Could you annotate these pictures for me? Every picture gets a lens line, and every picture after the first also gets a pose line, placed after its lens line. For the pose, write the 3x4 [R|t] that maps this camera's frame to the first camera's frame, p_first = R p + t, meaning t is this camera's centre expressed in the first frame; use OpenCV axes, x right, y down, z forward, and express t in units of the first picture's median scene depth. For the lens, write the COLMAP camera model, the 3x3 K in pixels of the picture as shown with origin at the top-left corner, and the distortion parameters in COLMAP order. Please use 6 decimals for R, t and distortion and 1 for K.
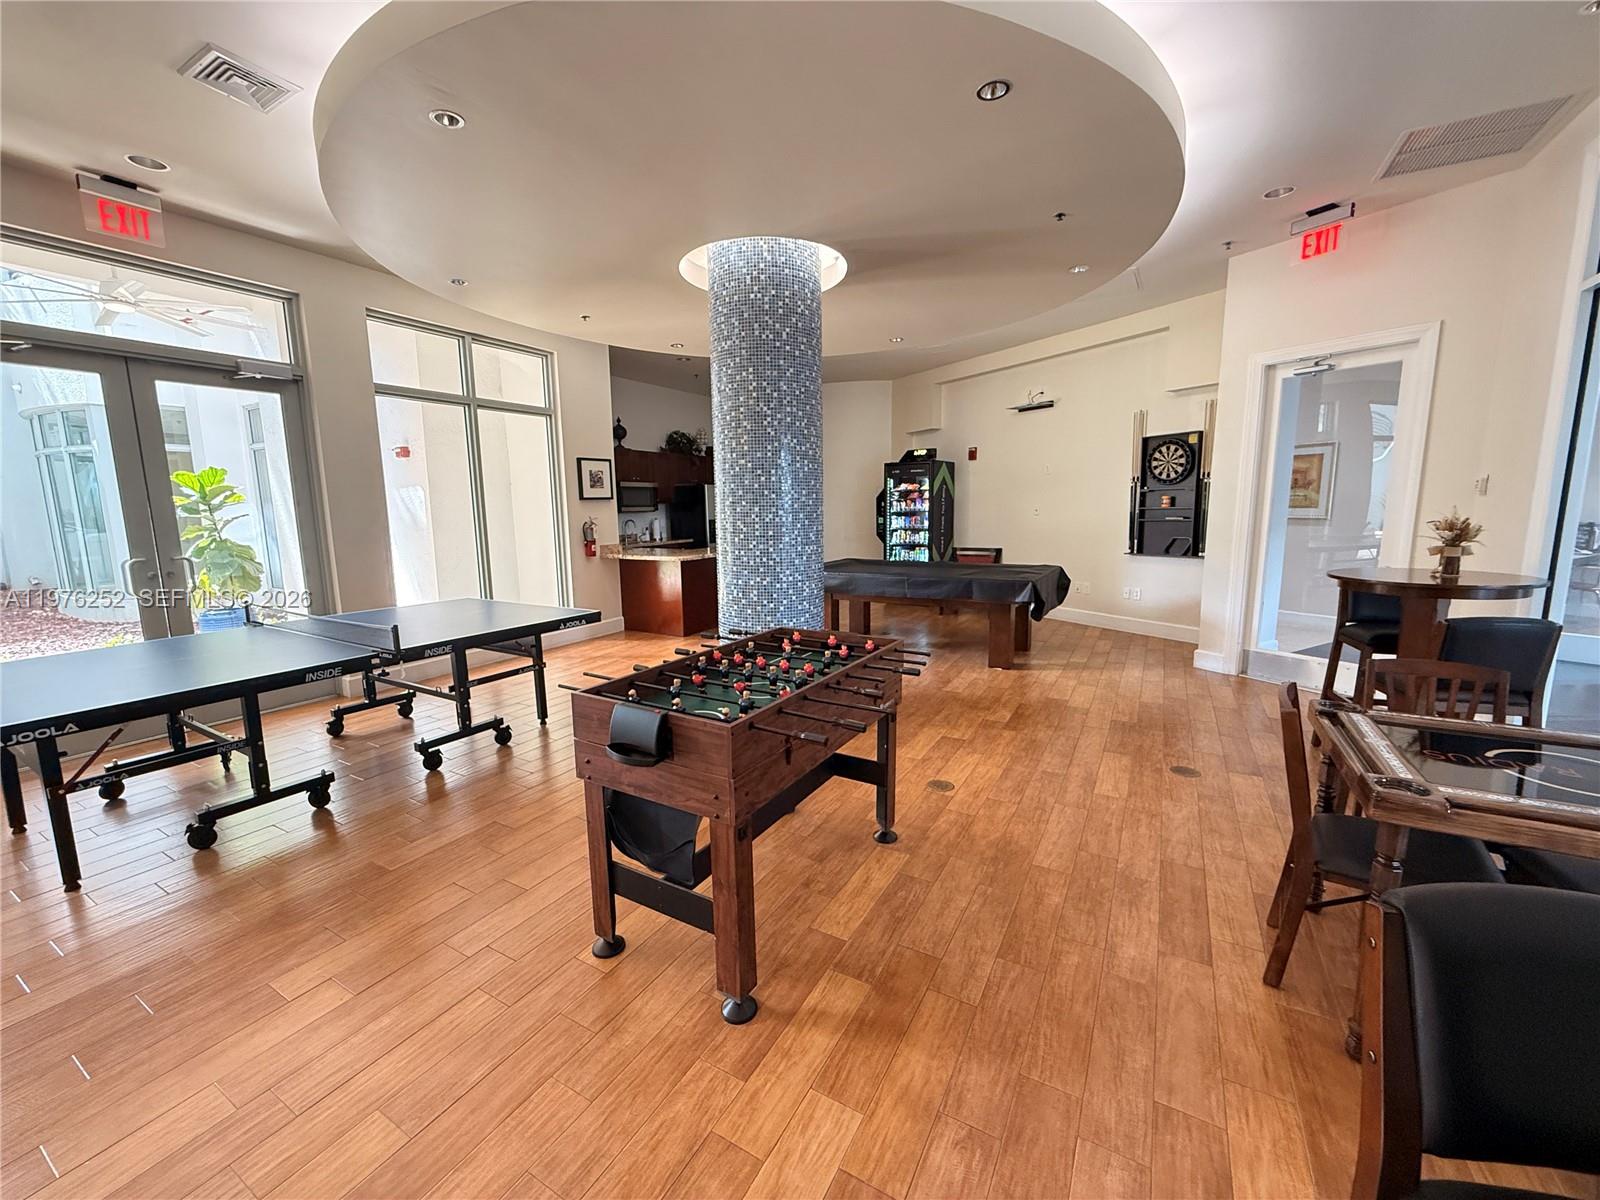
lens RADIAL K [[635.0, 0, 796.0], [0, 635.0, 599.8], [0, 0, 1]] dist [-0.002444, 0.000165]
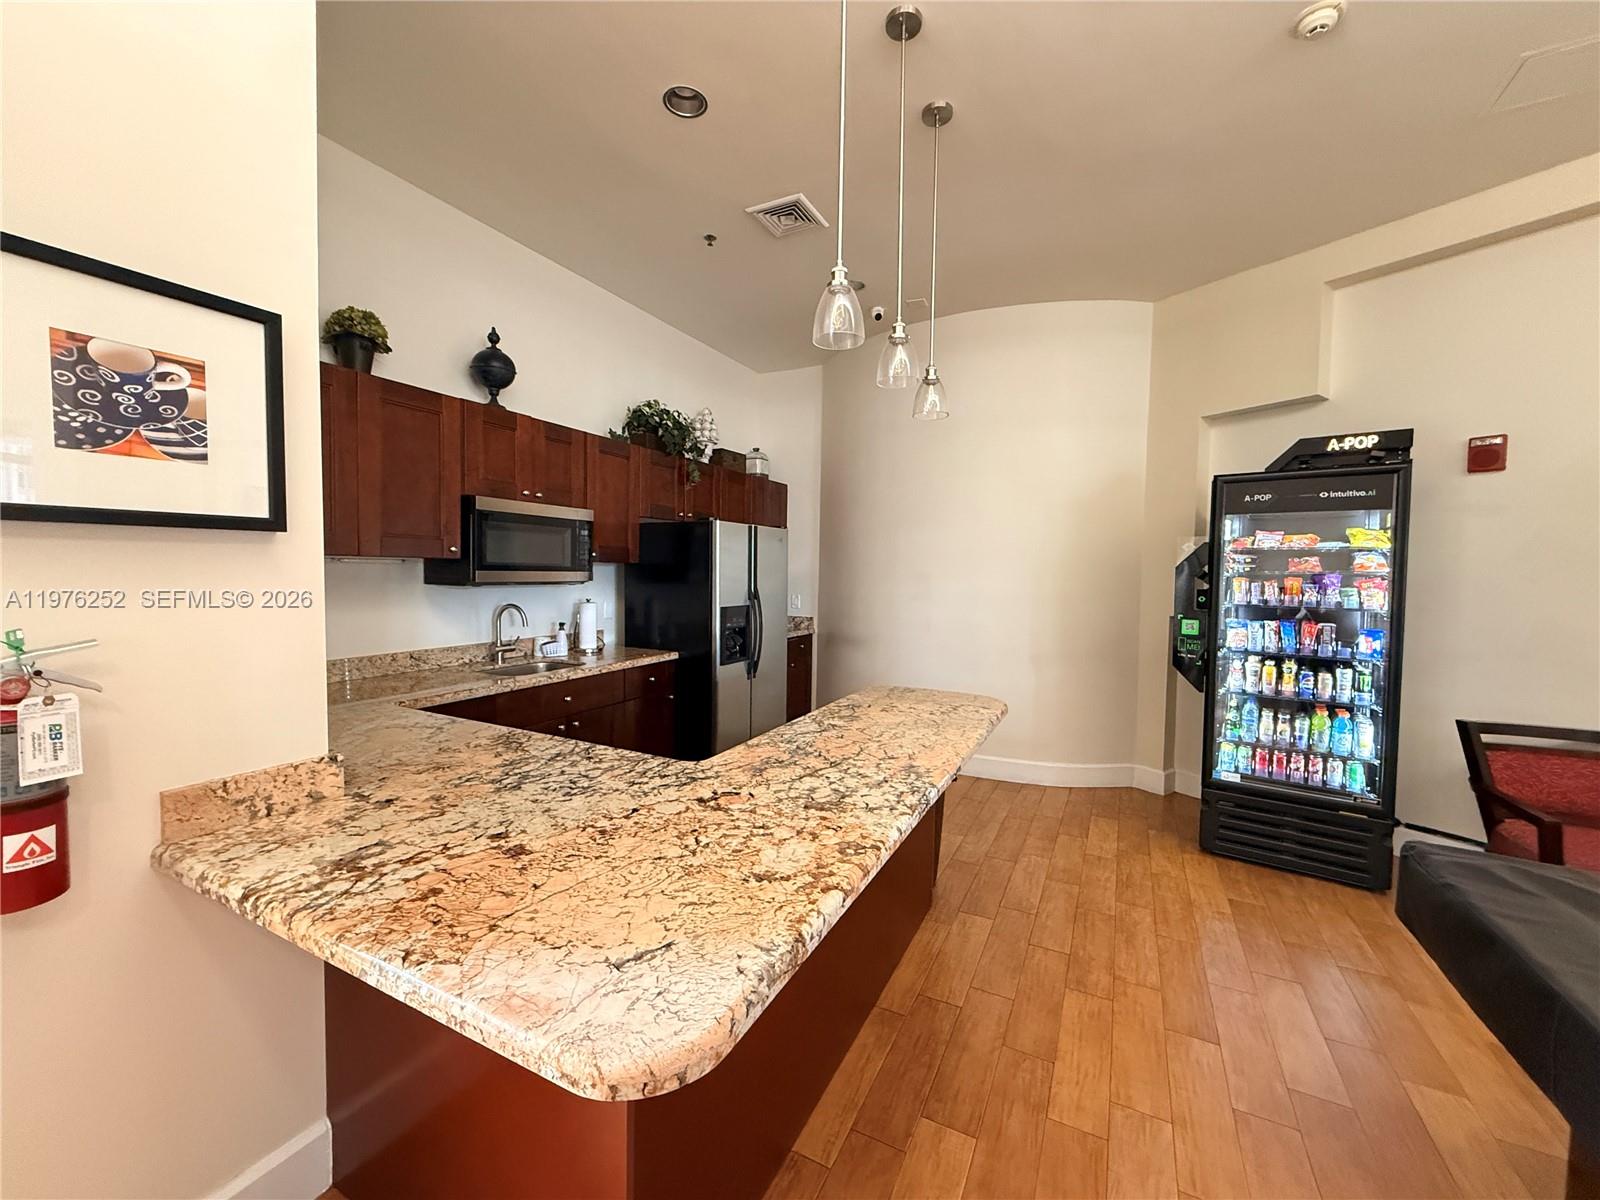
lens RADIAL K [[635.0, 0, 796.0], [0, 635.0, 599.8], [0, 0, 1]] dist [-0.002444, 0.000165]
pose [[0.998640, 0.031401, 0.041621, -0.115876], [-0.026900, 0.994150, -0.104601, -0.098189], [-0.044662, 0.103339, 0.993643, 0.651768]]
